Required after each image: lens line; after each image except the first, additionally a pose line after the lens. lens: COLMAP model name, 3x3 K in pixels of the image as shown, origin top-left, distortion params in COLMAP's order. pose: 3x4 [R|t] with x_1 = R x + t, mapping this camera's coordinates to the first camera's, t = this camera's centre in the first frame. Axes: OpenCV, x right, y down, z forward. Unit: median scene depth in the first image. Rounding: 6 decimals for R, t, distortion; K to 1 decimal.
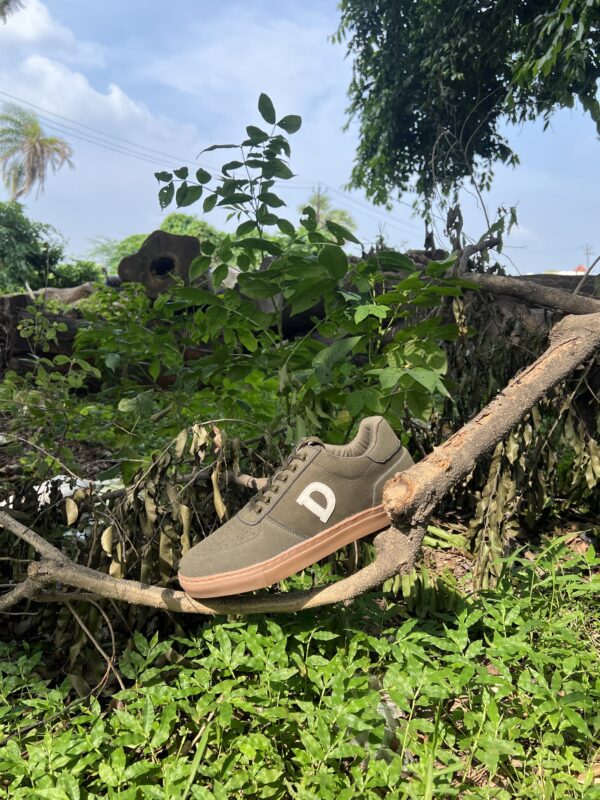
lens RADIAL K [[697.9, 0, 303.8], [0, 697.9, 394.0], [0, 0, 1]] dist [-0.013135, -0.009222]
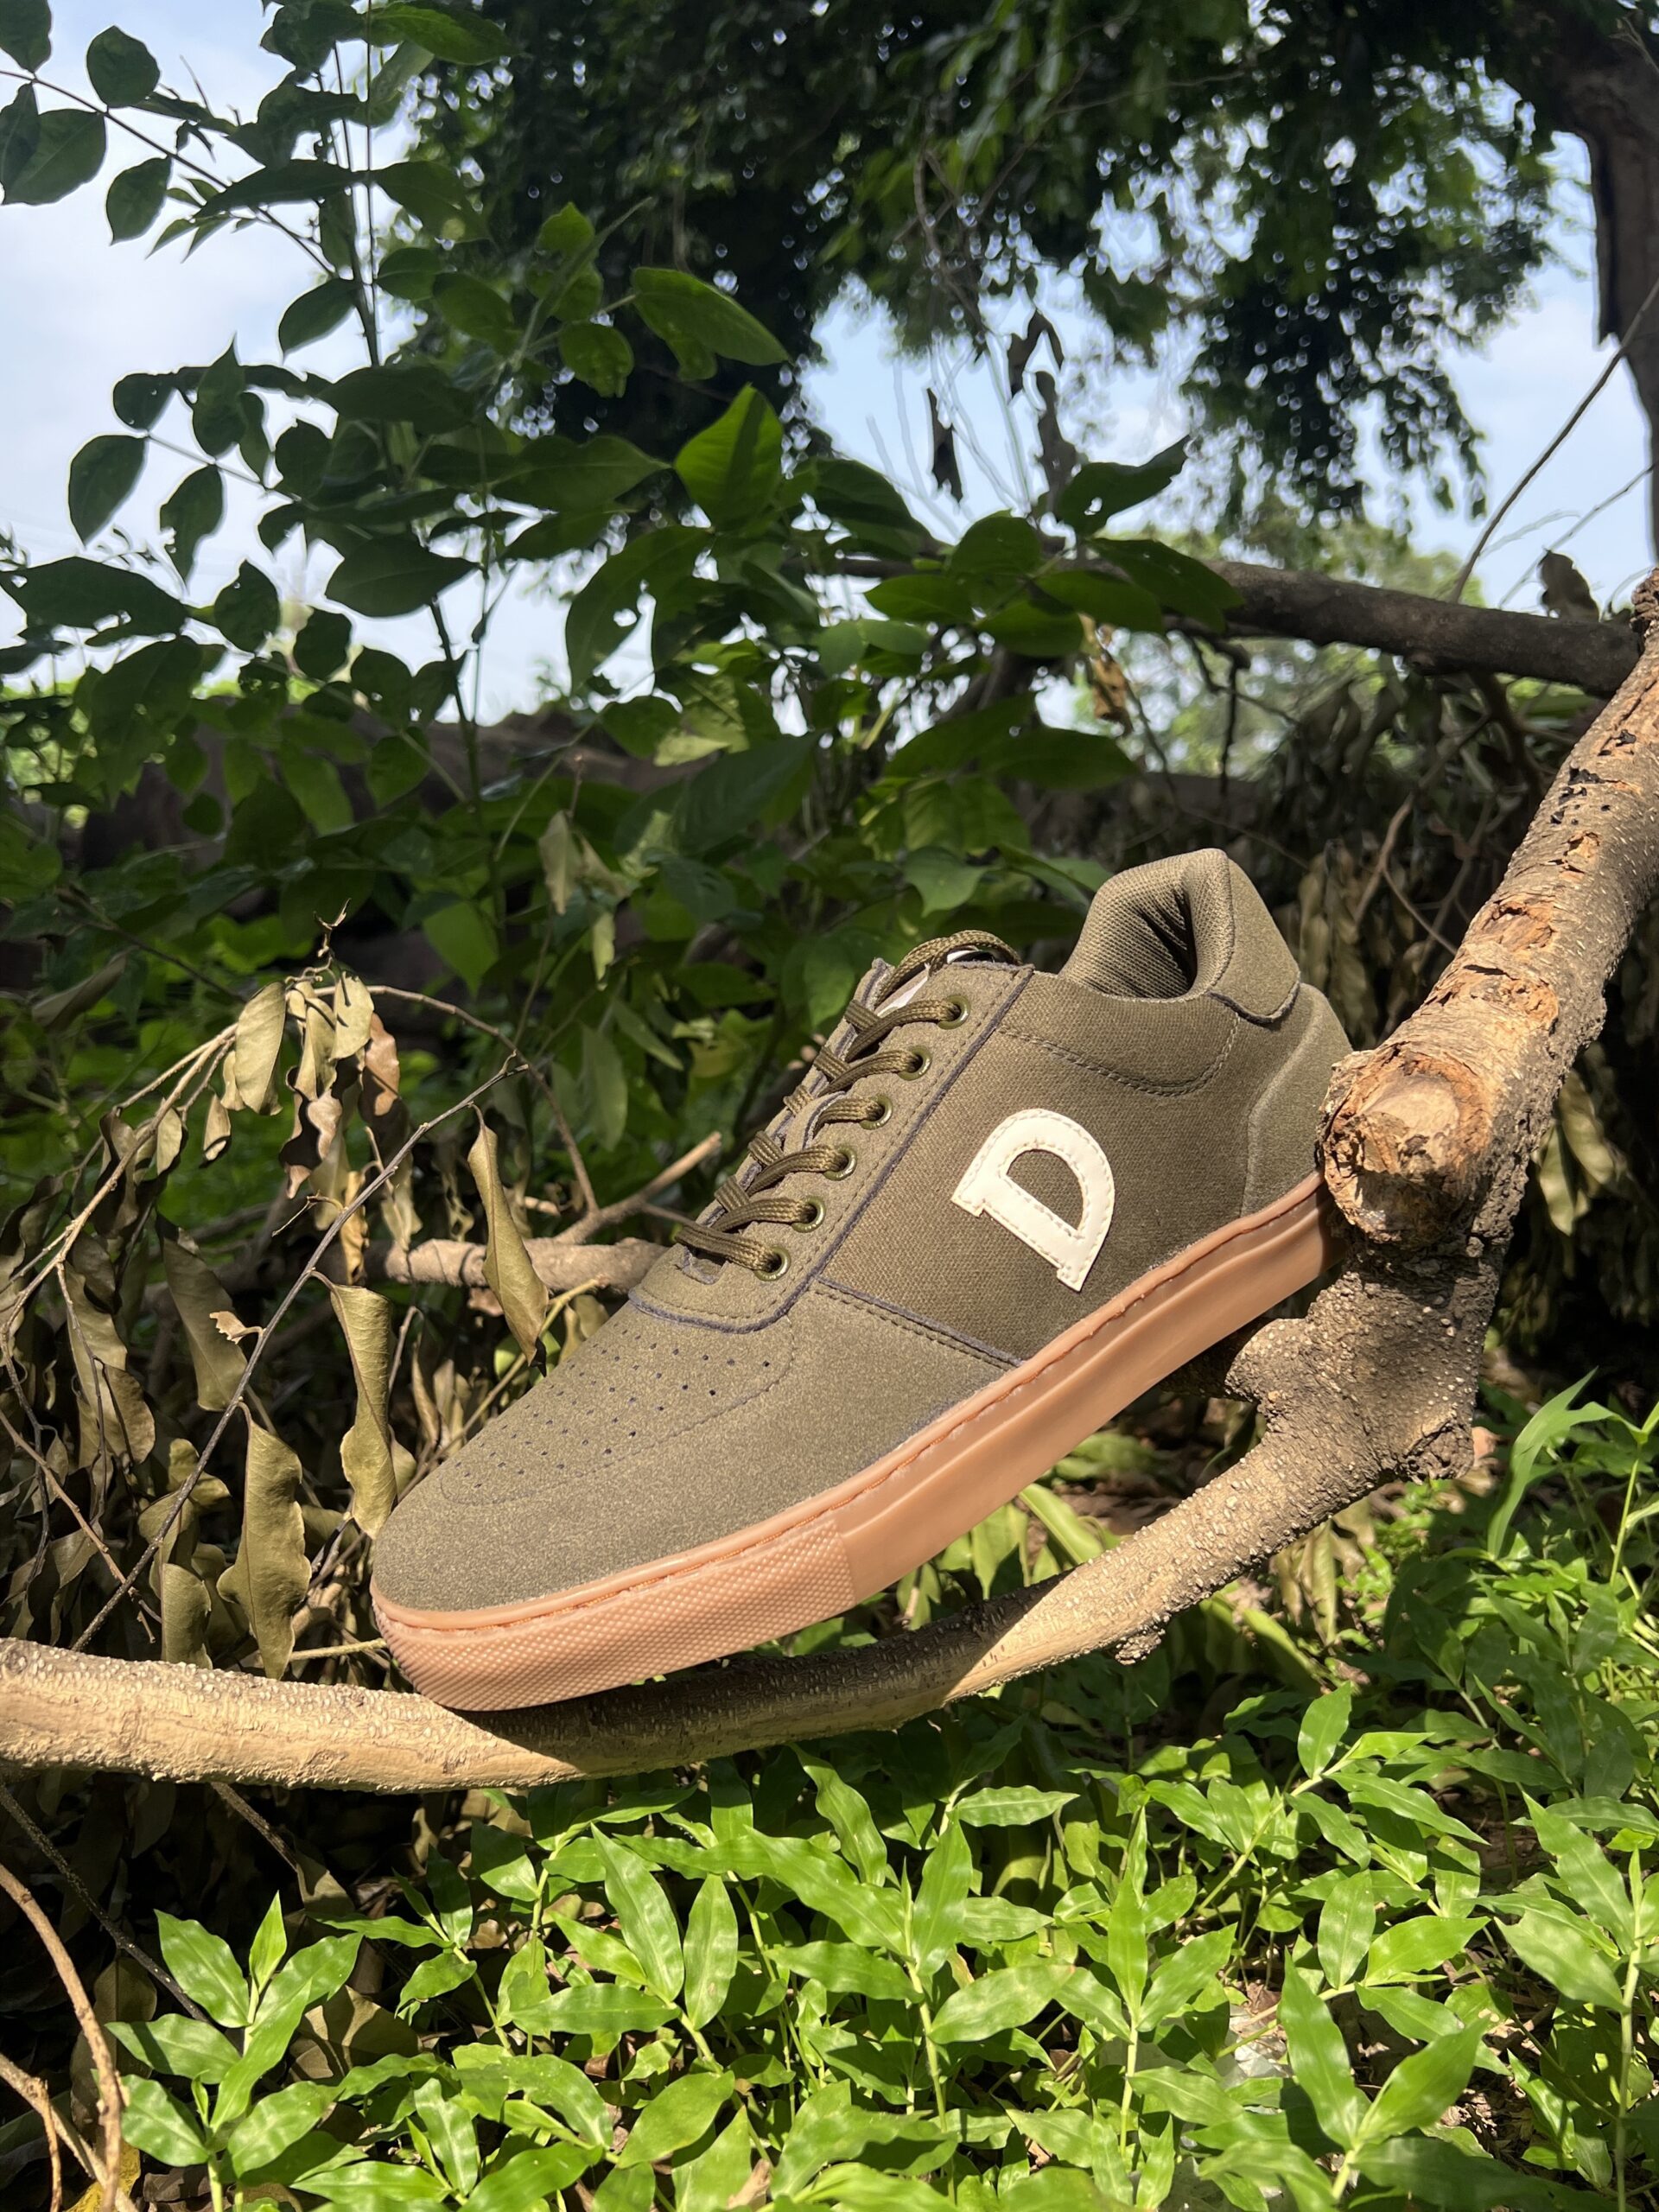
lens RADIAL K [[1929.7, 0, 824.7], [0, 1929.7, 1128.6], [0, 0, 1]] dist [-0.013135, -0.009222]
pose [[0.958954, -0.047729, 0.279515, -0.208917], [0.051119, 0.998681, -0.004847, 0.127968], [-0.278915, 0.018937, 0.960129, 0.417870]]
